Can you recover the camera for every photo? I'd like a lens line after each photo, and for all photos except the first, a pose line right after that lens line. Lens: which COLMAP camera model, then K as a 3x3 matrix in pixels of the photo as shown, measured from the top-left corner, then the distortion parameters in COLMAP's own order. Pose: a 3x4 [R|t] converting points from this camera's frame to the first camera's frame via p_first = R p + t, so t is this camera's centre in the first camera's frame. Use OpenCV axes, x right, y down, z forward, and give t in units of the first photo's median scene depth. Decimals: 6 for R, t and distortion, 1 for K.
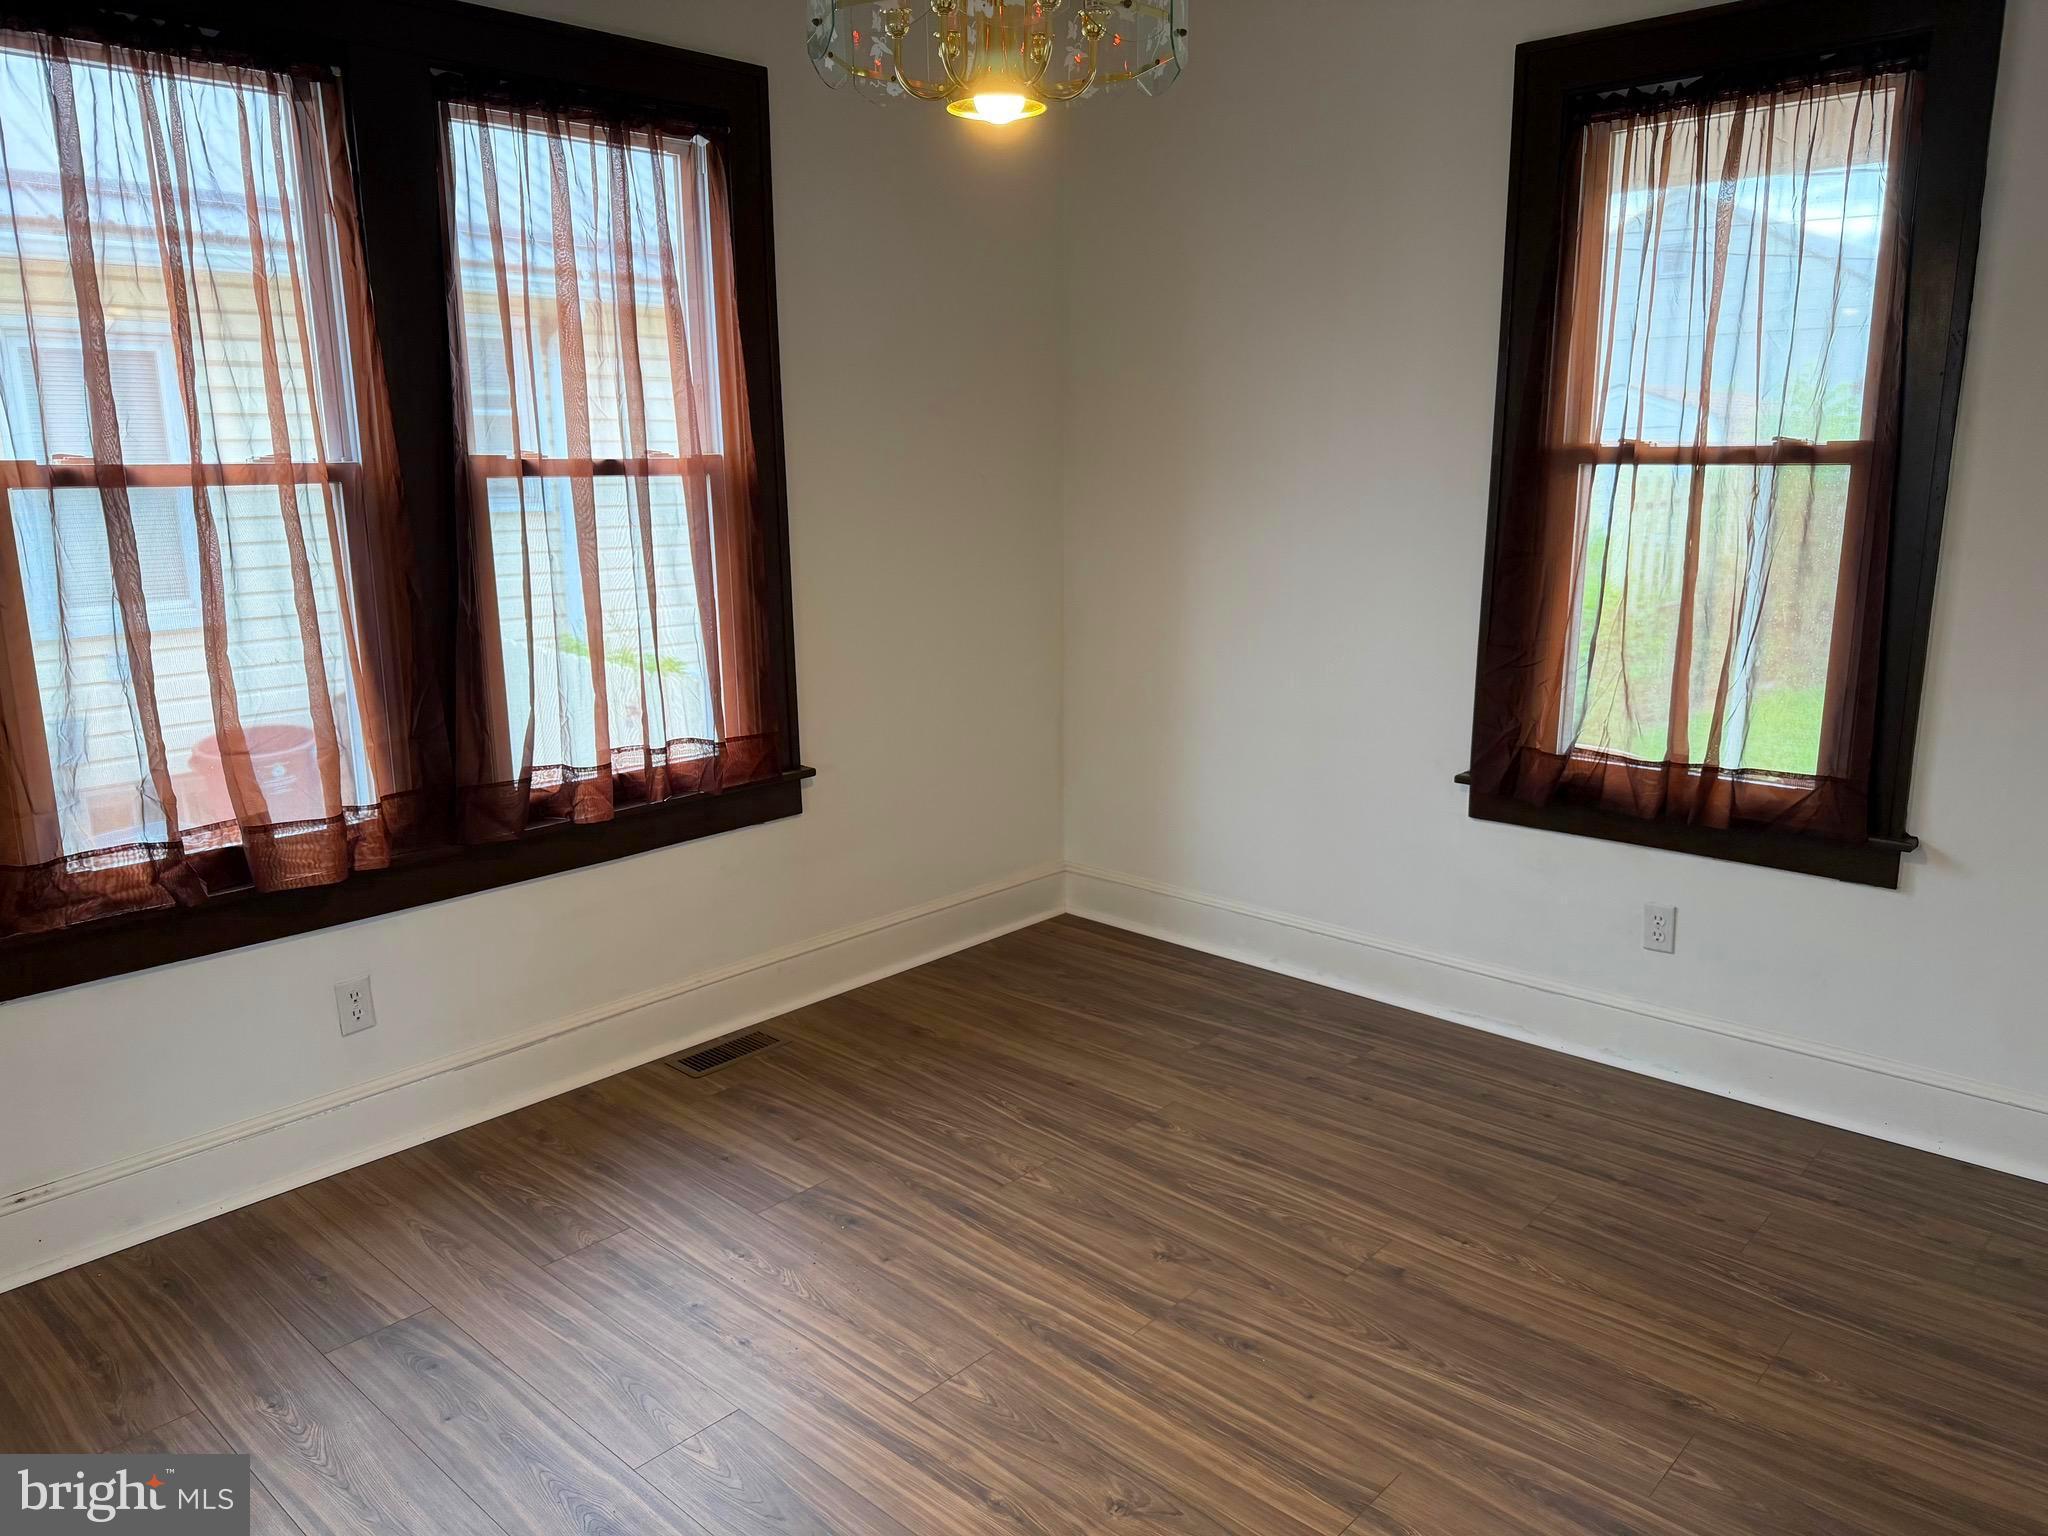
lens RADIAL K [[1462.2, 0, 1024.0], [0, 1462.2, 768.0], [0, 0, 1]] dist [0.096947, -0.130266]
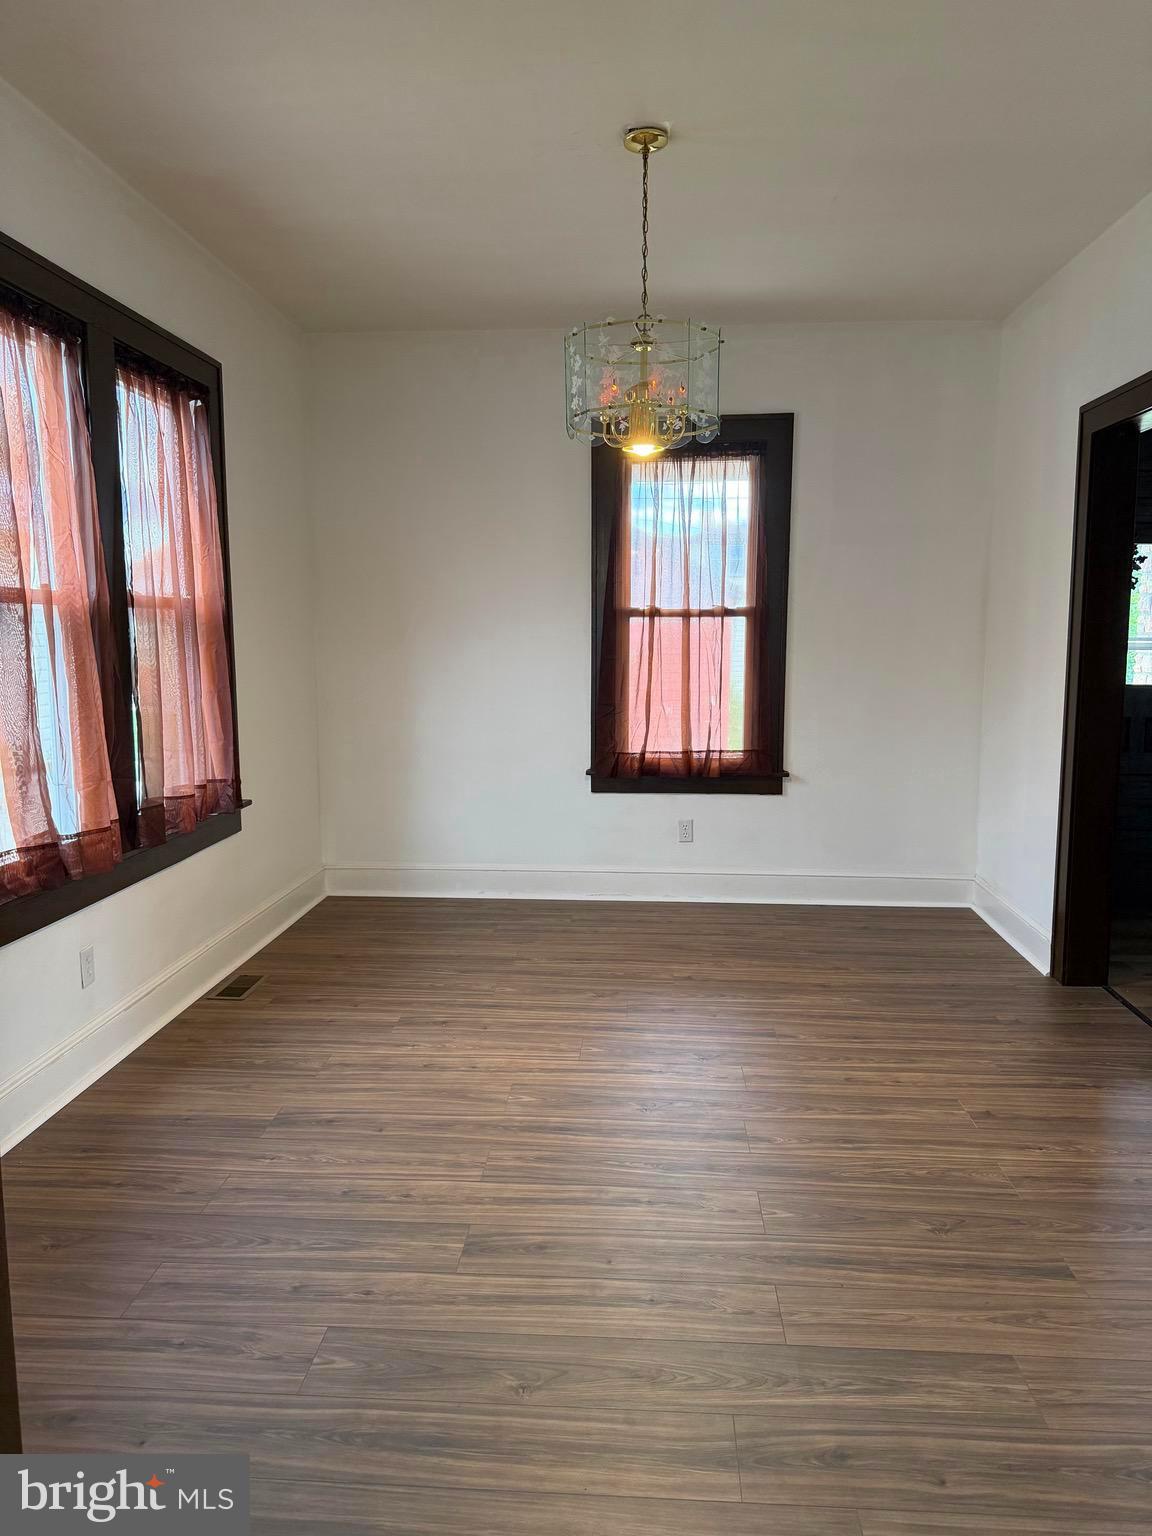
lens RADIAL K [[1087.3, 0, 576.0], [0, 1087.3, 768.0], [0, 0, 1]] dist [0.262349, -0.420054]
pose [[0.772717, -0.066947, 0.631210, -0.740823], [0.129340, 0.990166, -0.053317, 0.087593], [-0.621433, 0.122840, 0.773777, -0.147260]]
